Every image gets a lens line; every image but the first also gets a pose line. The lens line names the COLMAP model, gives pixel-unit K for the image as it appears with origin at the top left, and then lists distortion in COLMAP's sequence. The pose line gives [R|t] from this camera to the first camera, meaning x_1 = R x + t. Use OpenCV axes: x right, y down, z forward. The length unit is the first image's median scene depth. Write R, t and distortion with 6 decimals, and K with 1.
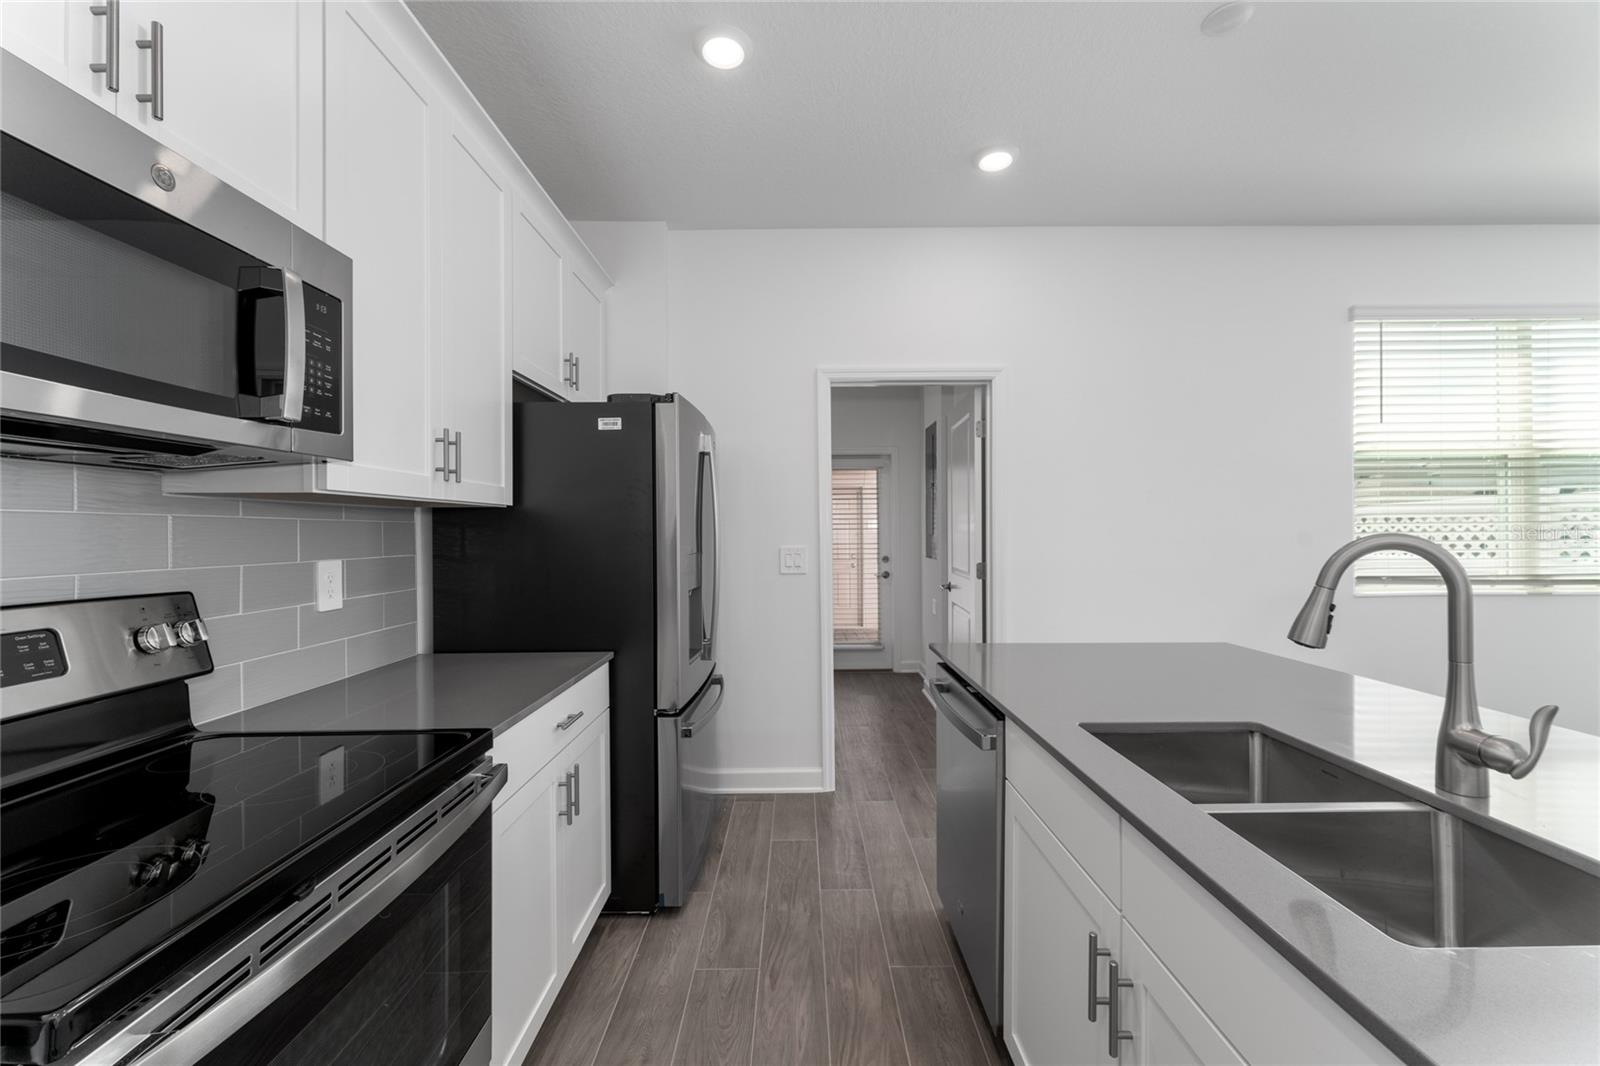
lens RADIAL K [[639.3, 0, 795.1], [0, 639.3, 525.4], [0, 0, 1]] dist [0.000263, -0.000258]
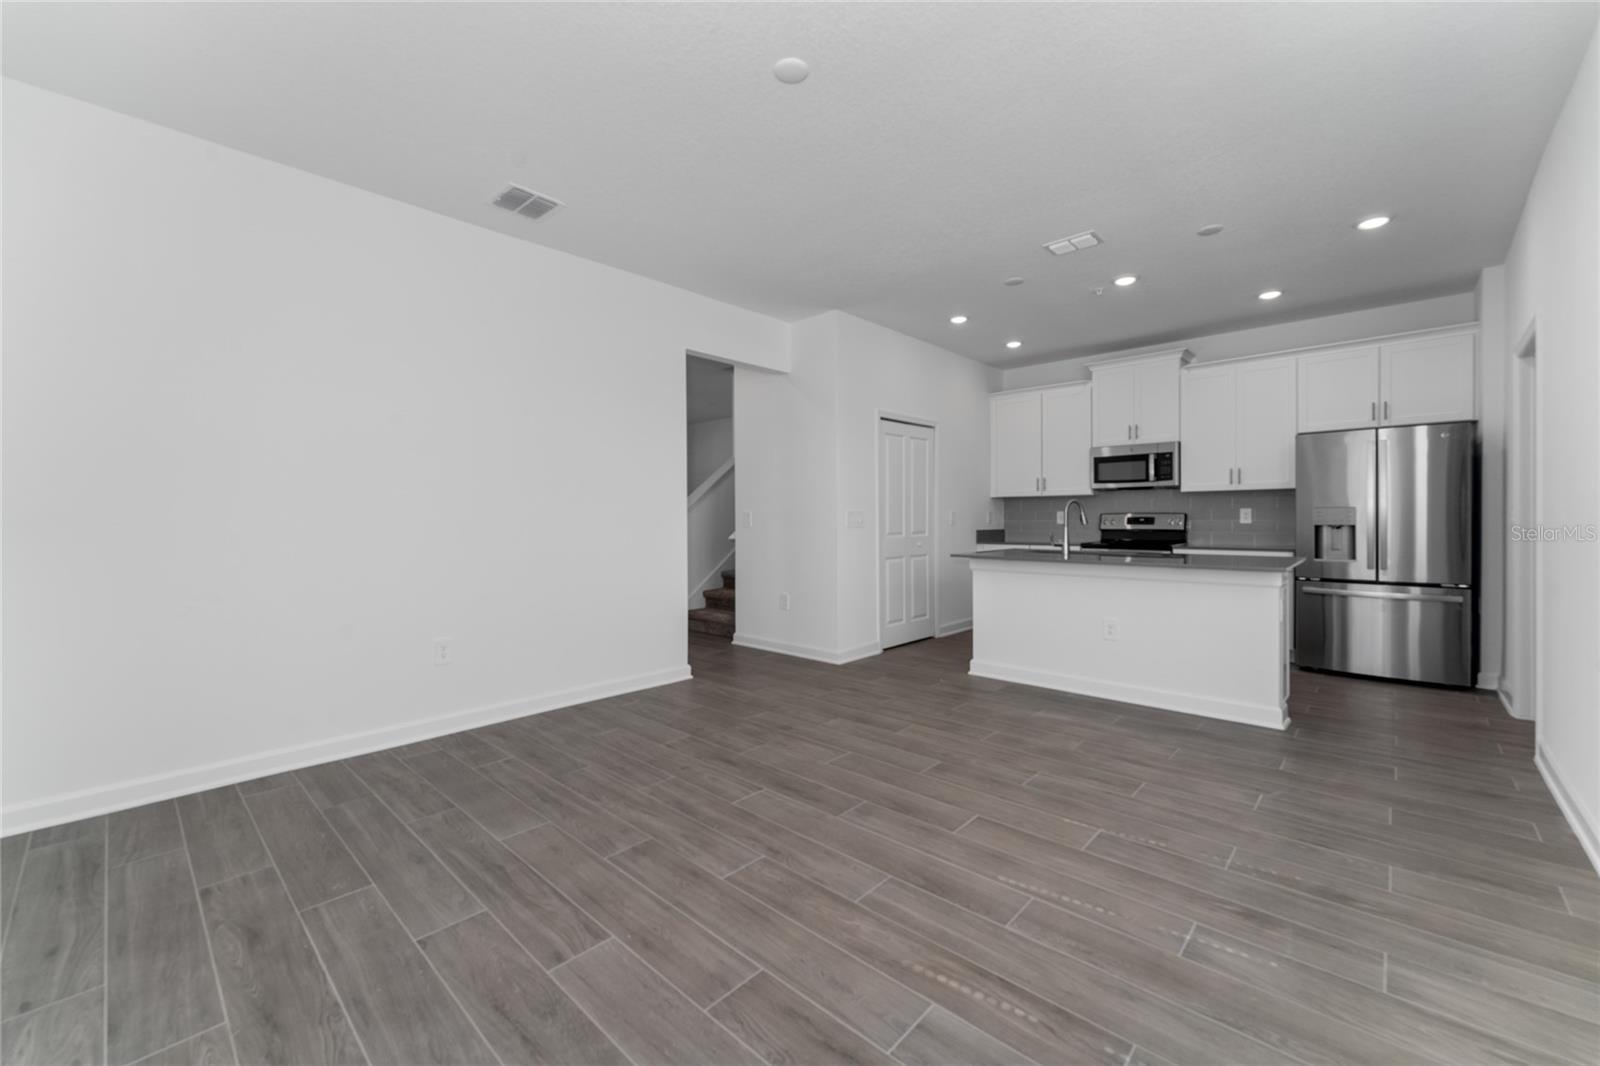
lens RADIAL K [[639.3, 0, 795.1], [0, 639.3, 525.4], [0, 0, 1]] dist [0.000263, -0.000258]
pose [[-0.691194, 0.014368, -0.722527, 3.239945], [0.012982, 0.999888, 0.007464, 0.085131], [0.722553, -0.004221, -0.691303, 1.565694]]
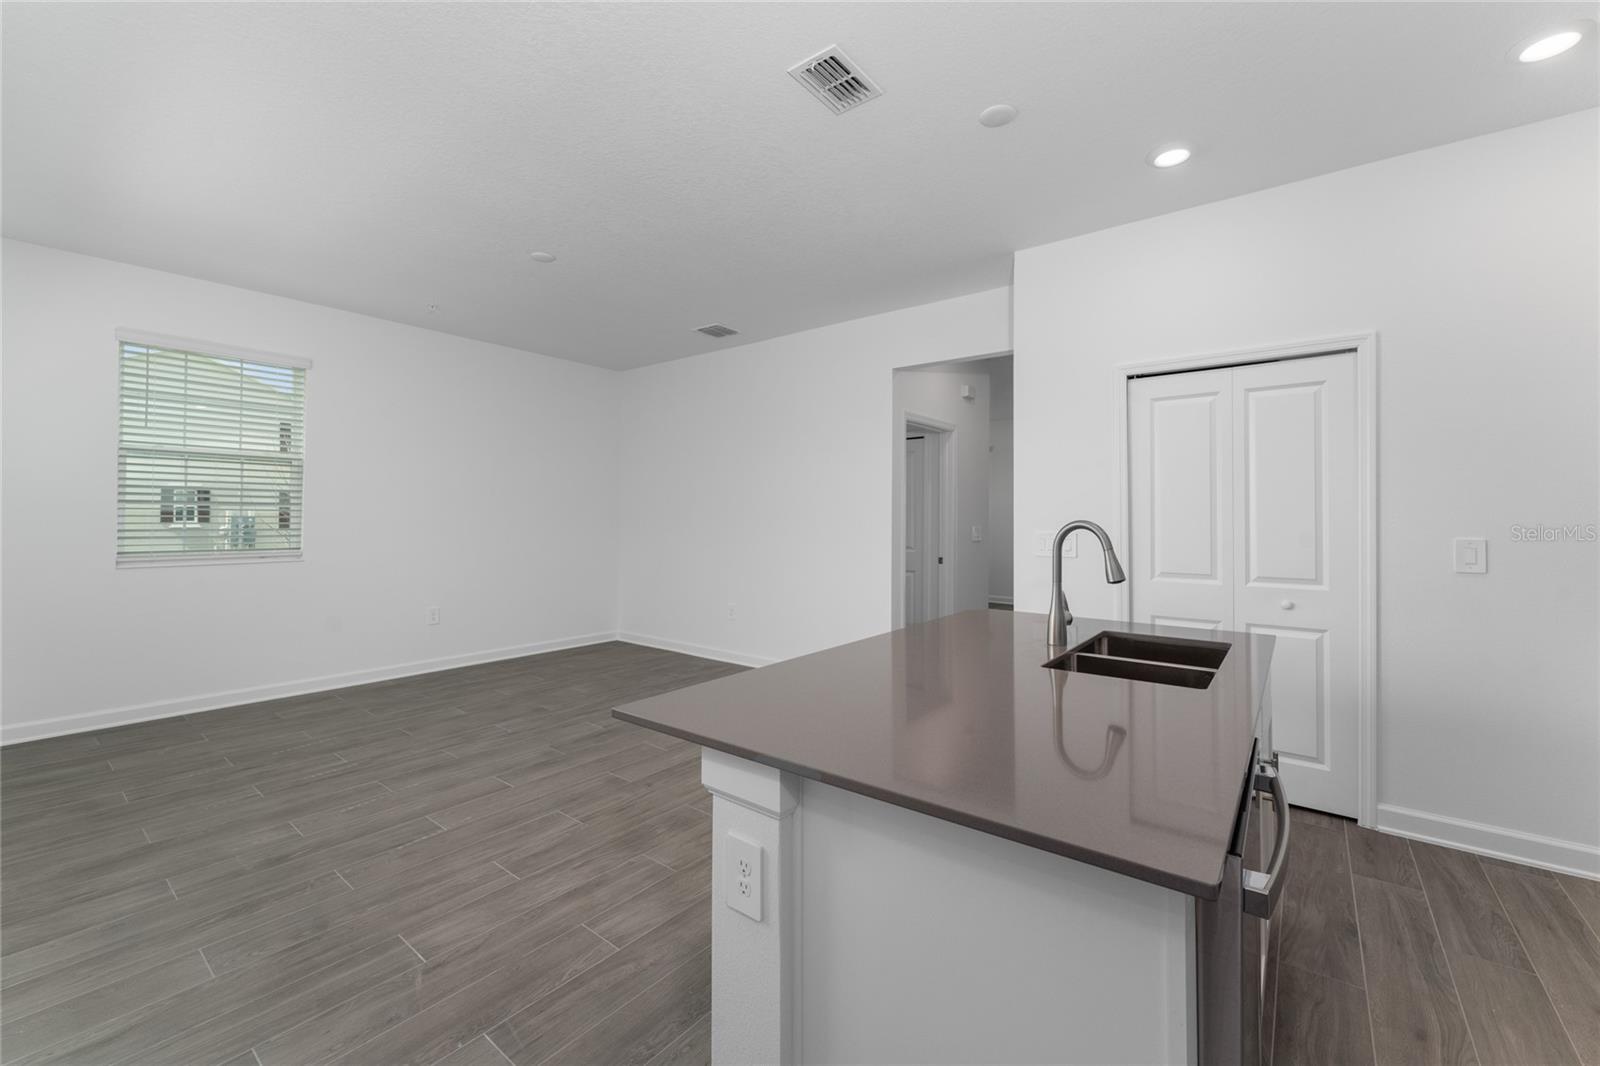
lens RADIAL K [[639.3, 0, 795.1], [0, 639.3, 525.4], [0, 0, 1]] dist [0.000263, -0.000258]
pose [[-0.781534, -0.006623, 0.623828, 0.219221], [-0.006859, 0.999974, 0.002023, 0.021667], [-0.623825, -0.002698, -0.781559, 1.763294]]
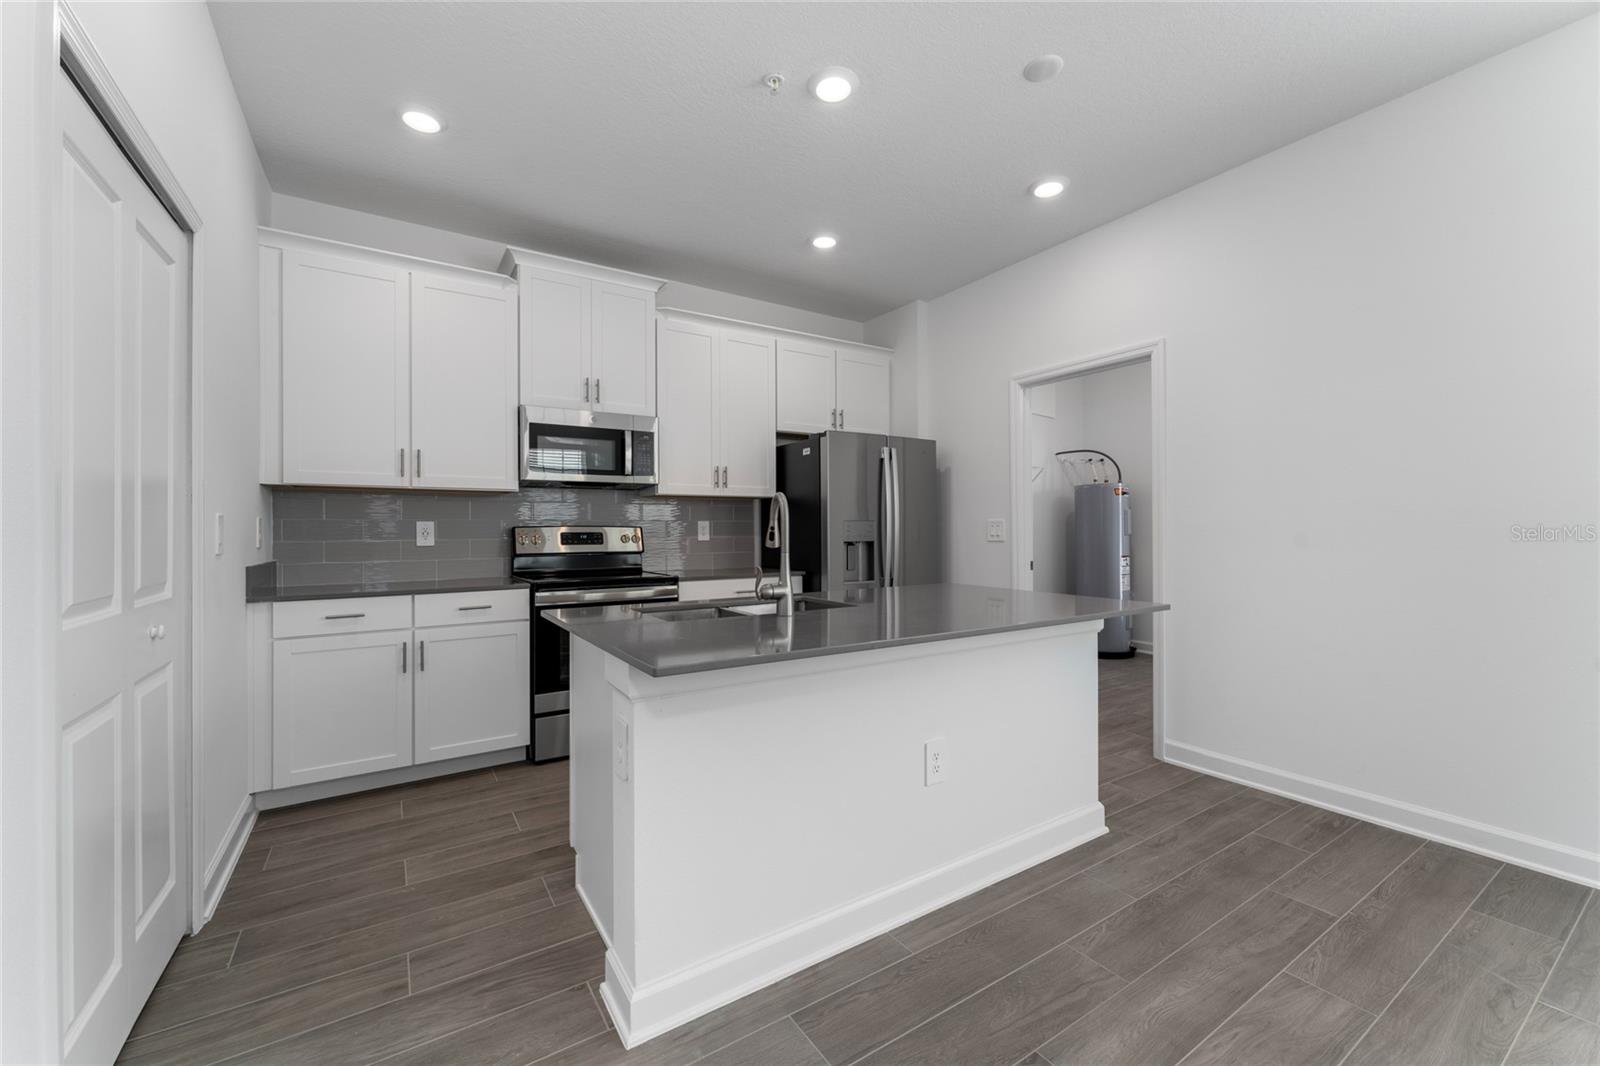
lens RADIAL K [[639.3, 0, 795.1], [0, 639.3, 525.4], [0, 0, 1]] dist [0.000263, -0.000258]
pose [[0.536511, -0.005811, -0.843874, 1.568468], [0.009369, 0.999956, -0.000930, 0.075100], [0.843842, -0.007407, 0.536541, -0.058372]]
